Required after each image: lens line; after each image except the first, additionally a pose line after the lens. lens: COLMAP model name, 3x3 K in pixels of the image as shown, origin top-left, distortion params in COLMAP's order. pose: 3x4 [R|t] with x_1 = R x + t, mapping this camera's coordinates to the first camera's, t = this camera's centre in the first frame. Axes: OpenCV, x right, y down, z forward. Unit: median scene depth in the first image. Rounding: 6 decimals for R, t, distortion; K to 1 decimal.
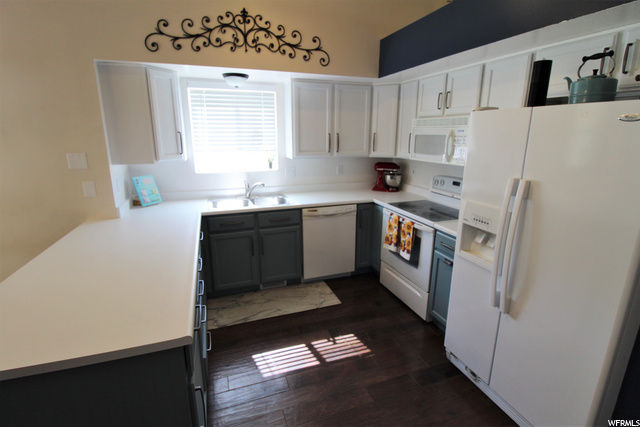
lens RADIAL K [[301.2, 0, 321.6], [0, 301.2, 210.1], [0, 0, 1]] dist [-0.009633, -0.005446]
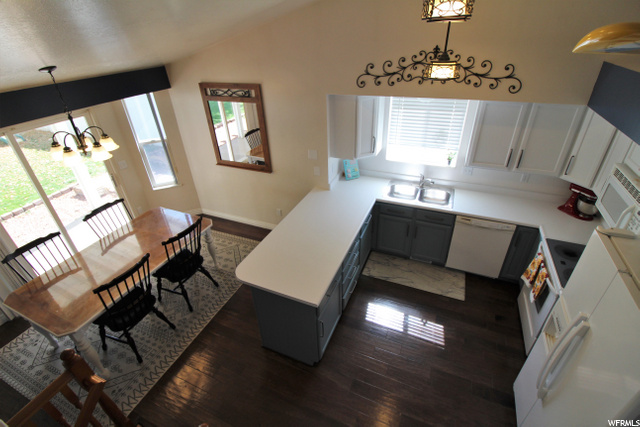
lens RADIAL K [[301.2, 0, 315.5], [0, 301.2, 211.4], [0, 0, 1]] dist [-0.009633, -0.005446]
pose [[0.714086, 0.333059, -0.615755, 0.281591], [-0.117187, 0.924035, 0.363906, -0.415290], [0.690181, -0.187702, 0.698870, -0.188743]]
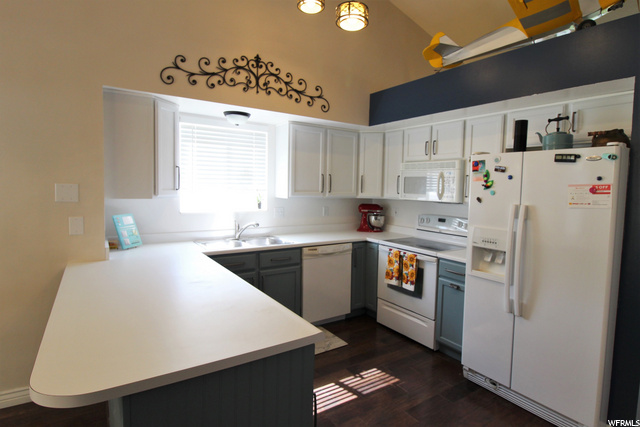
lens RADIAL K [[337.4, 0, 336.6], [0, 337.4, 210.9], [0, 0, 1]] dist [-0.016618, -0.002904]
pose [[0.963335, -0.000651, 0.268302, -0.281273], [0.046935, 0.984986, -0.166130, 0.072088], [-0.264165, 0.172632, 0.948902, -0.094597]]
